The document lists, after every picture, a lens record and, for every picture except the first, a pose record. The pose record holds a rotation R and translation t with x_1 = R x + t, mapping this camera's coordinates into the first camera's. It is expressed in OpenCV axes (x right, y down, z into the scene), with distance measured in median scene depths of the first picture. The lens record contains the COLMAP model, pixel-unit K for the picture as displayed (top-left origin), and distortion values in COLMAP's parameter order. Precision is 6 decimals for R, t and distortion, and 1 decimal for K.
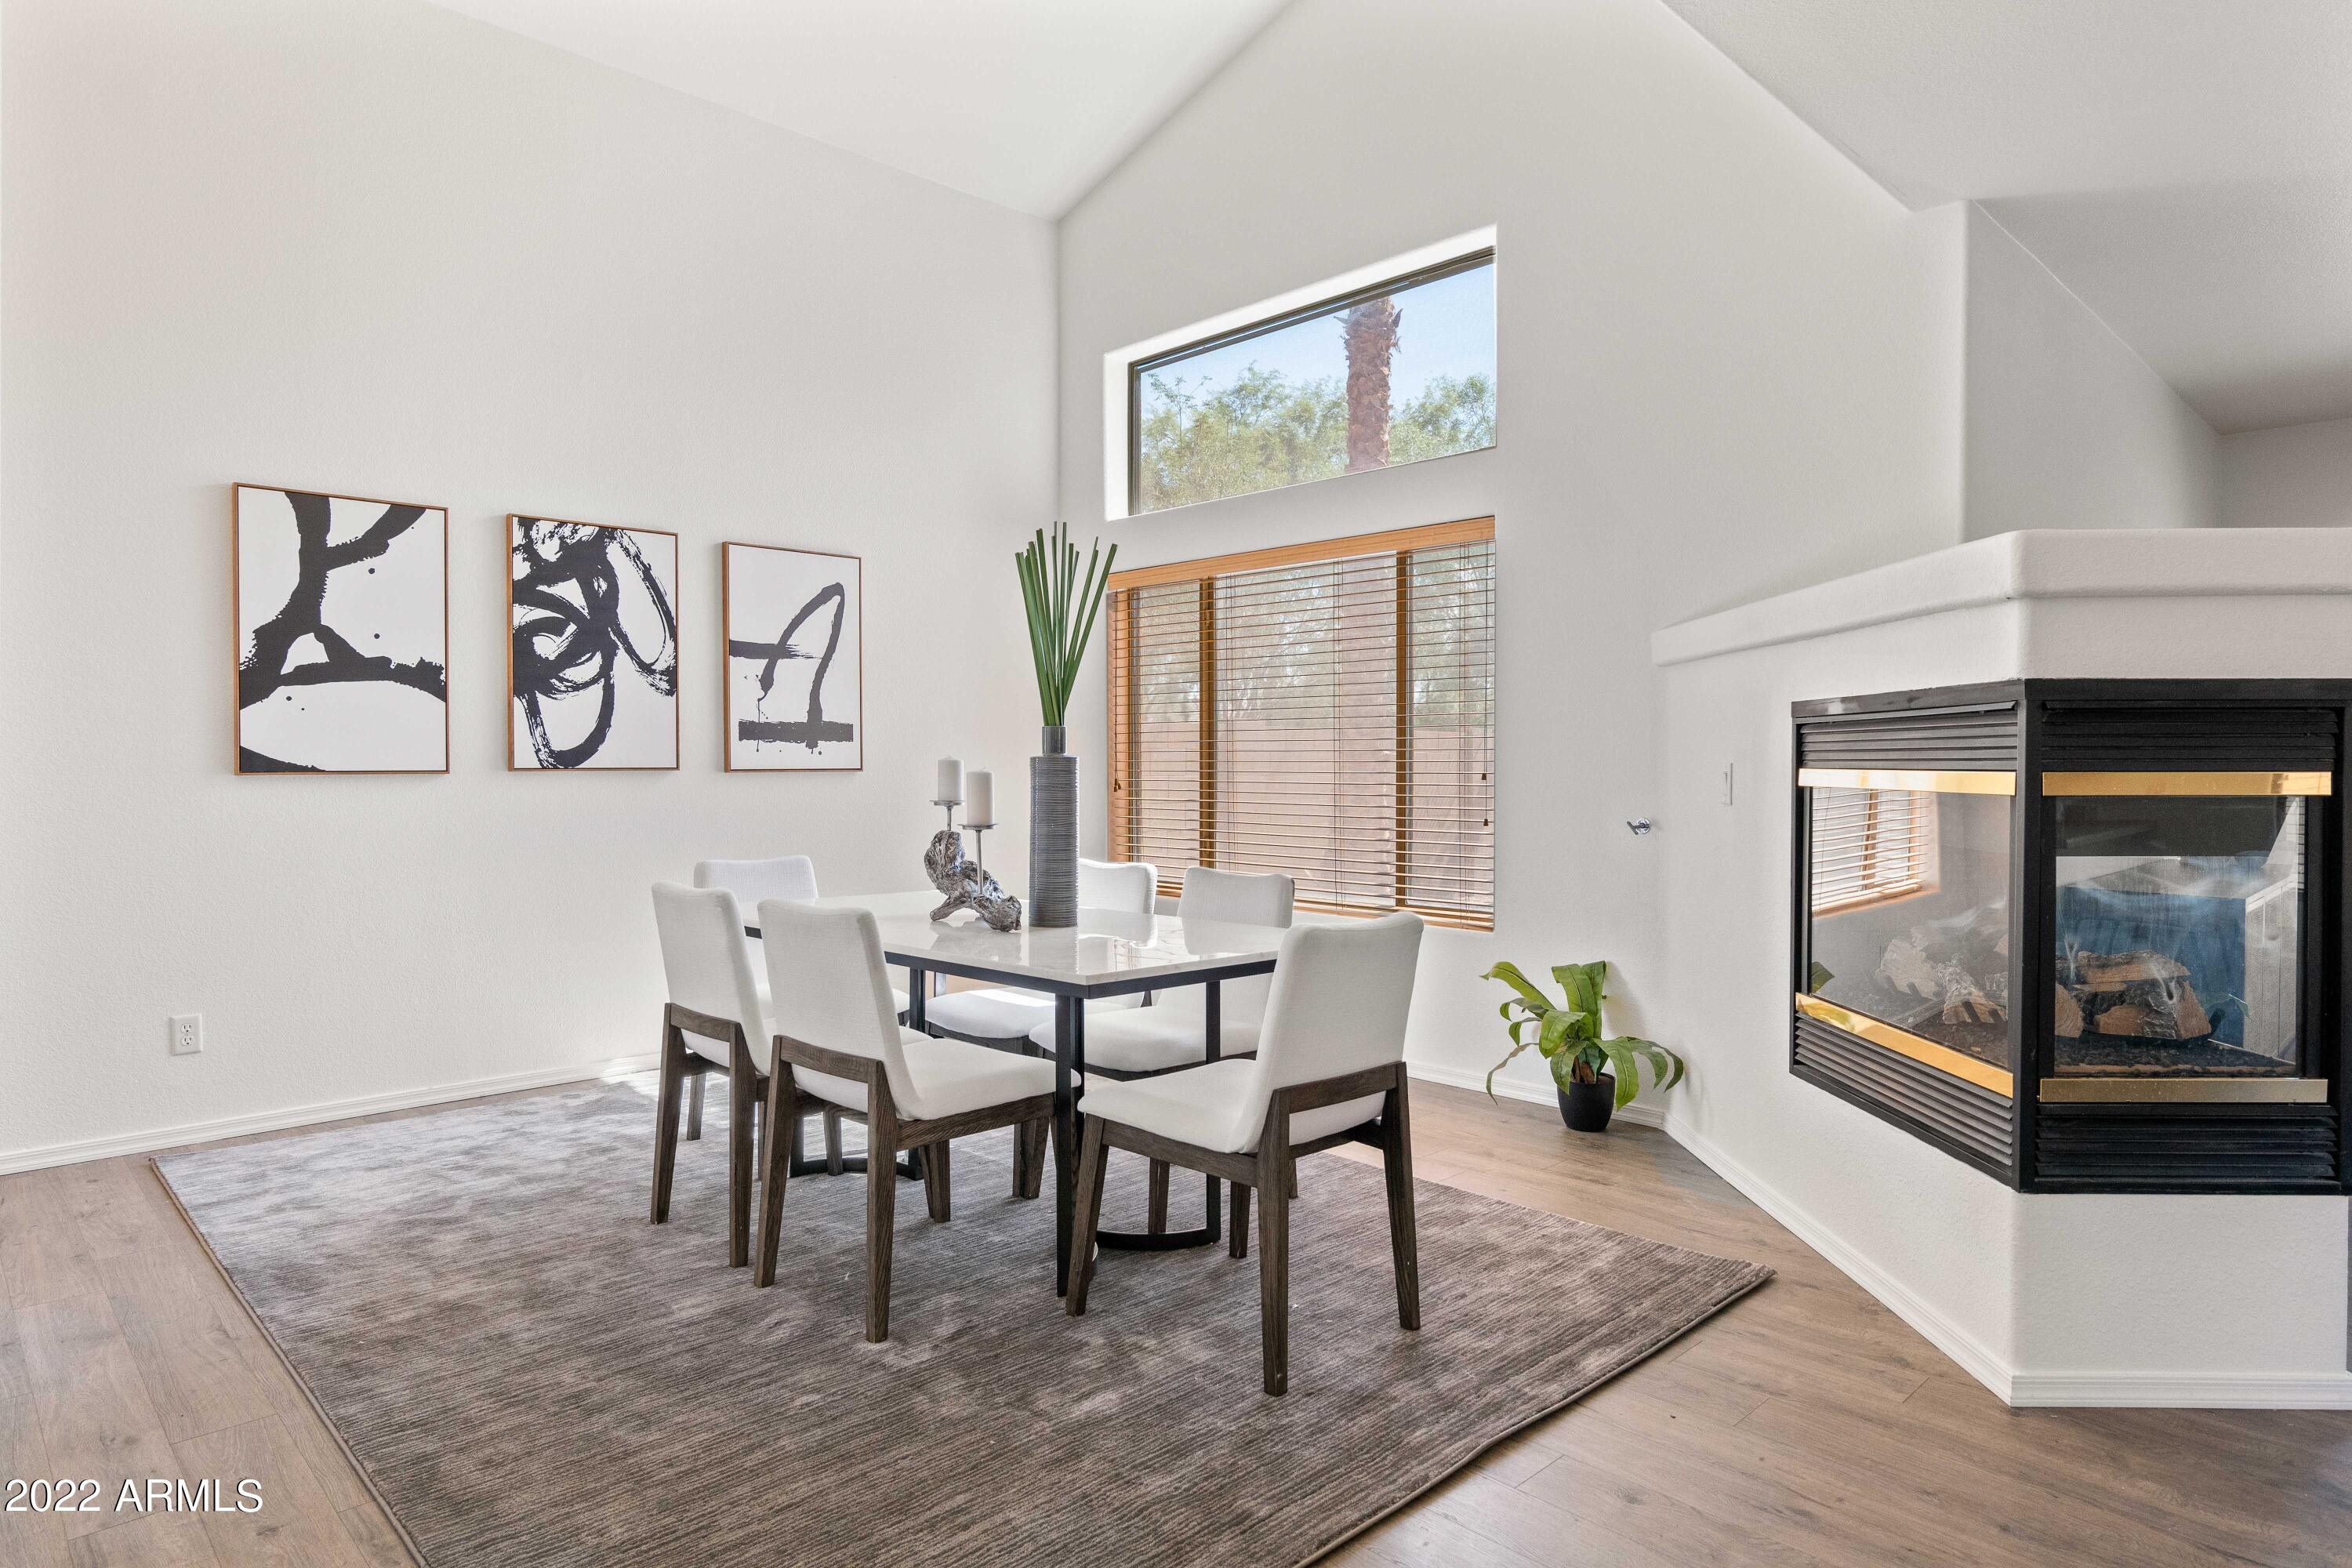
lens RADIAL K [[1323.4, 0, 1184.0], [0, 1323.4, 761.9], [0, 0, 1]] dist [0.003536, -0.000342]
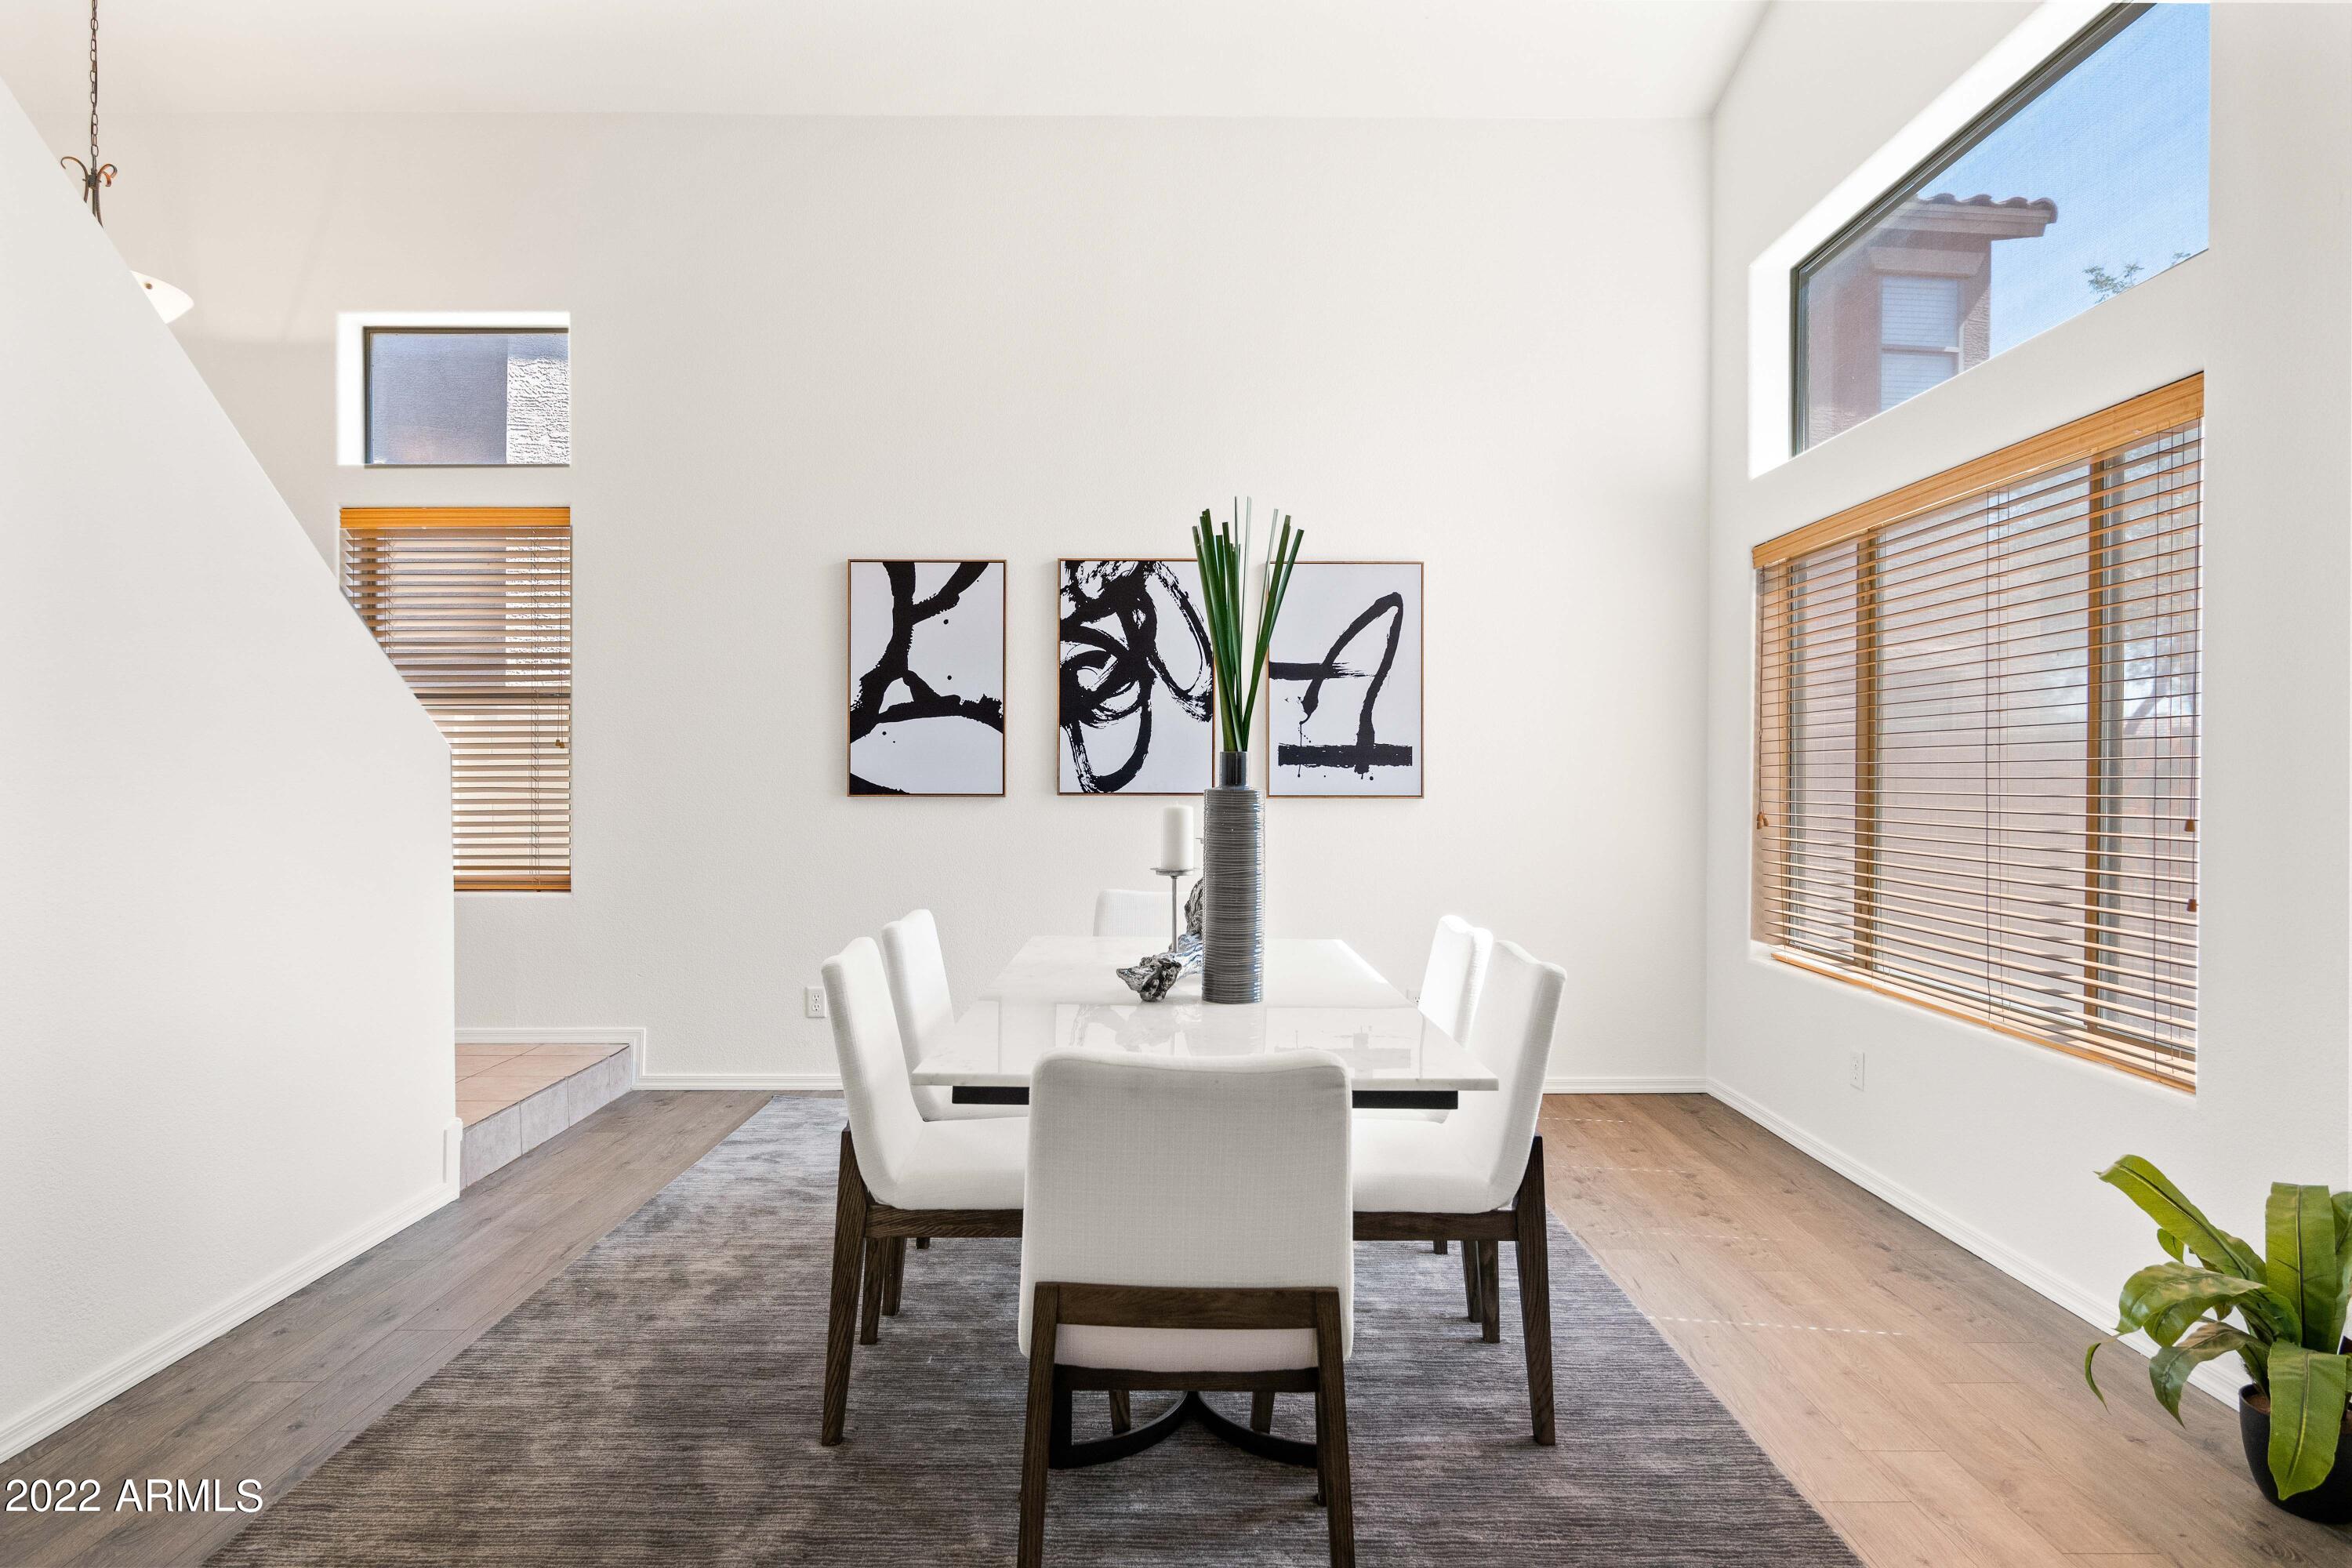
lens RADIAL K [[1323.4, 0, 1184.0], [0, 1323.4, 761.9], [0, 0, 1]] dist [0.003536, -0.000342]
pose [[0.722261, -0.004533, -0.691606, 0.310752], [-0.004505, 0.999926, -0.011258, -0.008375], [0.691606, 0.011247, 0.722187, 0.281629]]
